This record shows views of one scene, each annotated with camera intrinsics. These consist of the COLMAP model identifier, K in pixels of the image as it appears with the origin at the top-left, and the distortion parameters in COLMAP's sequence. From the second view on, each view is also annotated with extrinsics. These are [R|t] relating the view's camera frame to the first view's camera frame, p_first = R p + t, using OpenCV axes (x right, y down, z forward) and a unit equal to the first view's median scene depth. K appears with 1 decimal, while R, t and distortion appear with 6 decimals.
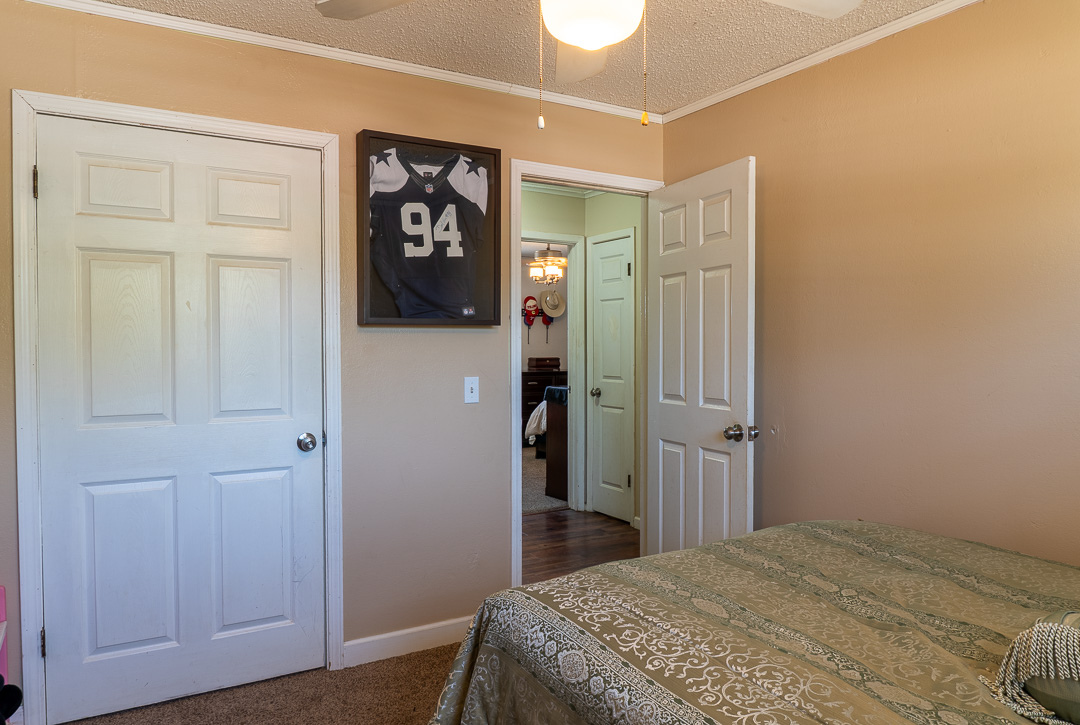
lens RADIAL K [[746.4, 0, 540.3], [0, 746.4, 358.8], [0, 0, 1]] dist [0.001508, 0.000030]
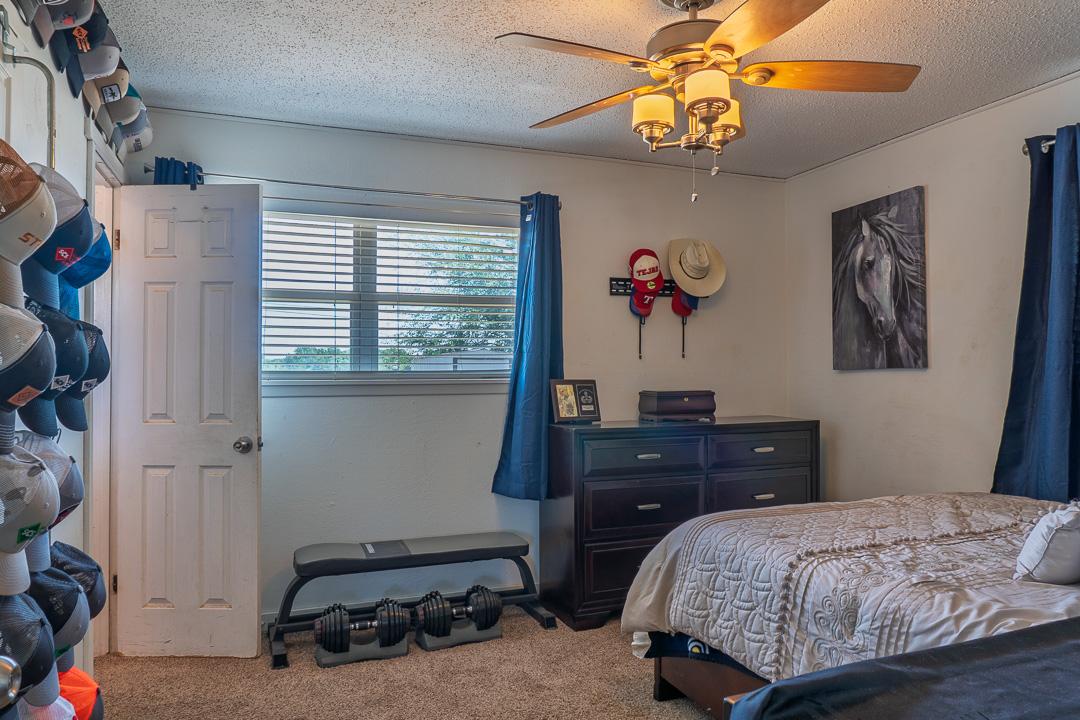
lens RADIAL K [[726.1, 0, 540.0], [0, 726.1, 367.2], [0, 0, 1]] dist [-0.017207, 0.002287]
pose [[0.984538, -0.000309, -0.175173, 0.000808], [-0.004877, 0.999563, -0.029172, -0.002587], [0.175105, 0.029575, 0.984105, 0.578865]]
